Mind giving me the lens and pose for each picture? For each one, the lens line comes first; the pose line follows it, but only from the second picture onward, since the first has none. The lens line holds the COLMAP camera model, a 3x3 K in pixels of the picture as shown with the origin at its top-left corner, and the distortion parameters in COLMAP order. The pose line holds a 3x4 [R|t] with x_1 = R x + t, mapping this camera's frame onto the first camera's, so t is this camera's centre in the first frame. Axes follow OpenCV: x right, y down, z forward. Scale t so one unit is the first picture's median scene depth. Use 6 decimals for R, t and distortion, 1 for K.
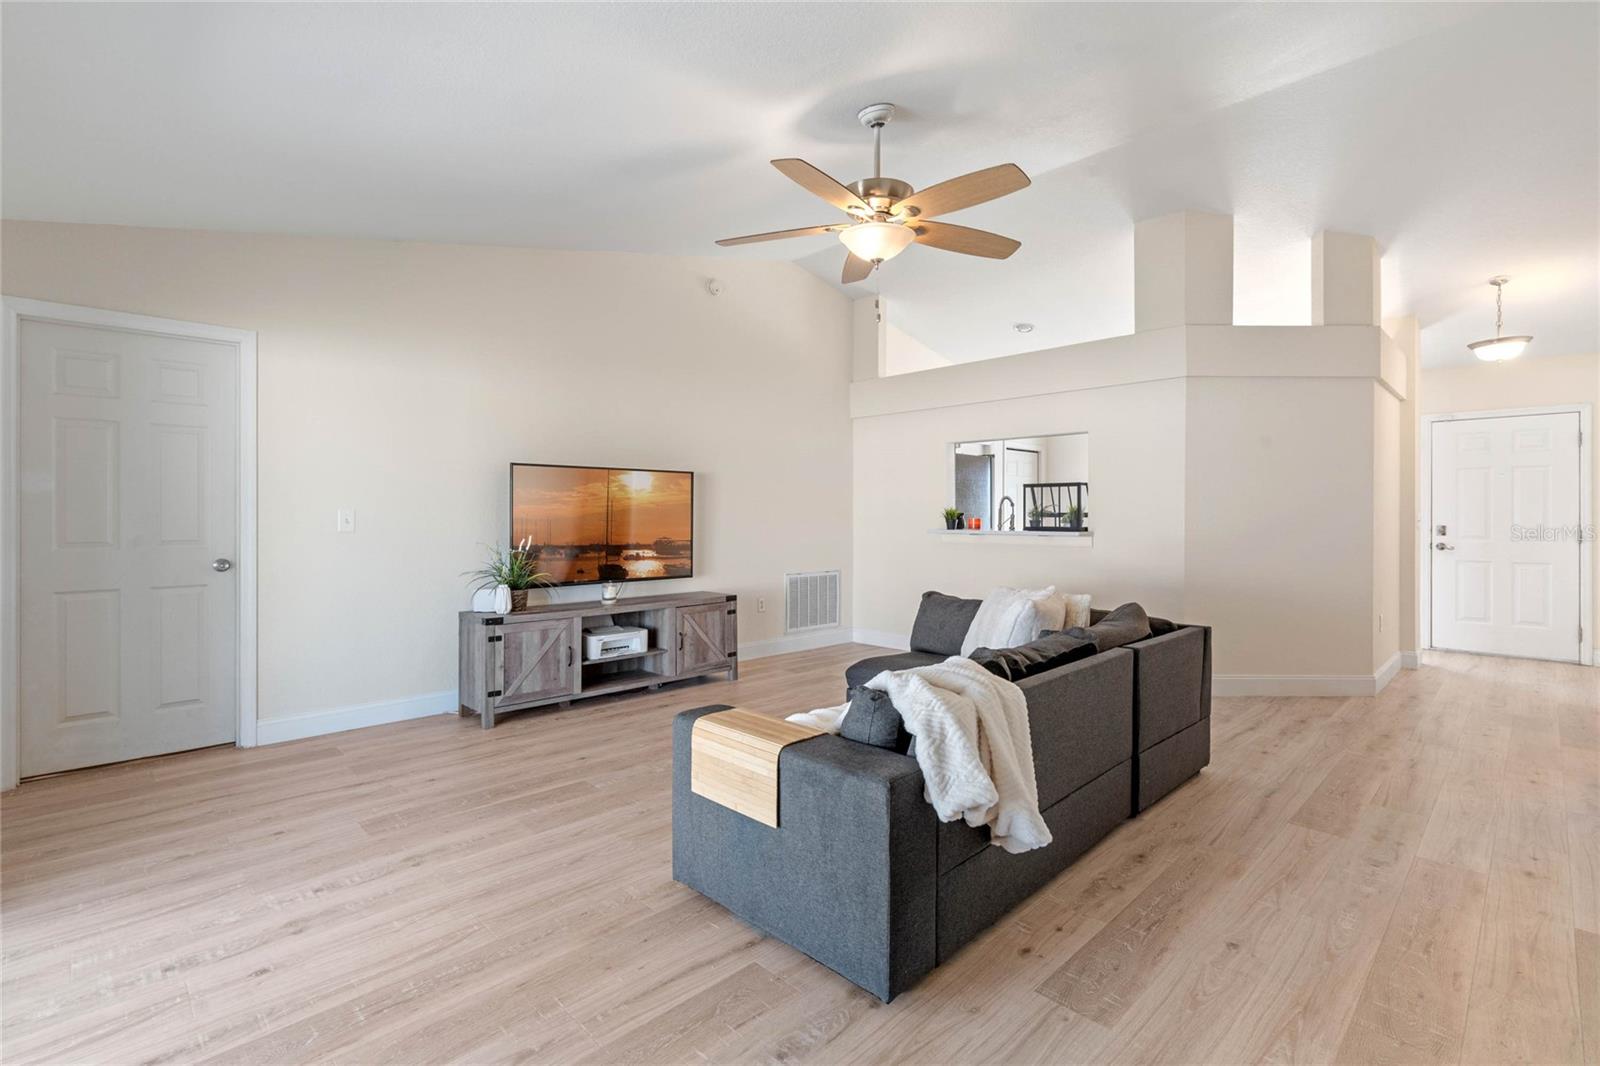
lens RADIAL K [[735.2, 0, 810.6], [0, 735.2, 524.2], [0, 0, 1]] dist [-0.004445, 0.000944]
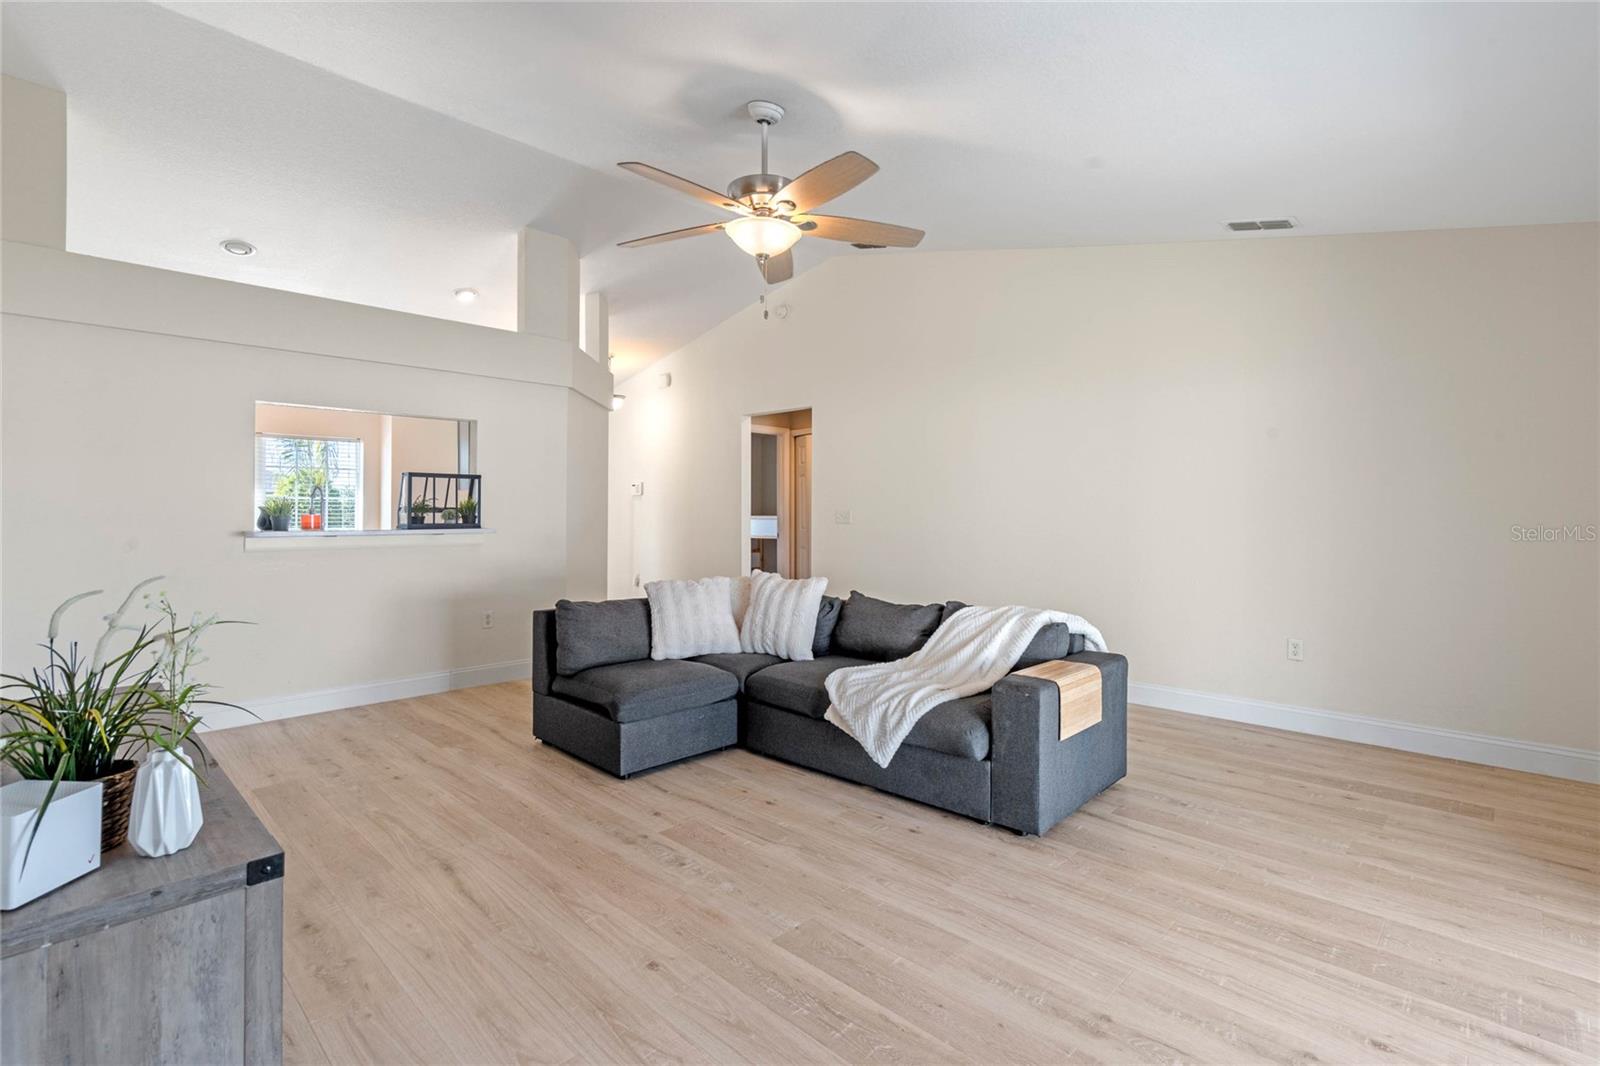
lens RADIAL K [[735.2, 0, 804.6], [0, 735.2, 521.6], [0, 0, 1]] dist [-0.004445, 0.000944]
pose [[-0.014360, -0.017300, 0.999747, -1.128593], [0.009570, 0.999802, 0.017438, -0.020653], [-0.999851, 0.009818, -0.014191, 1.192908]]
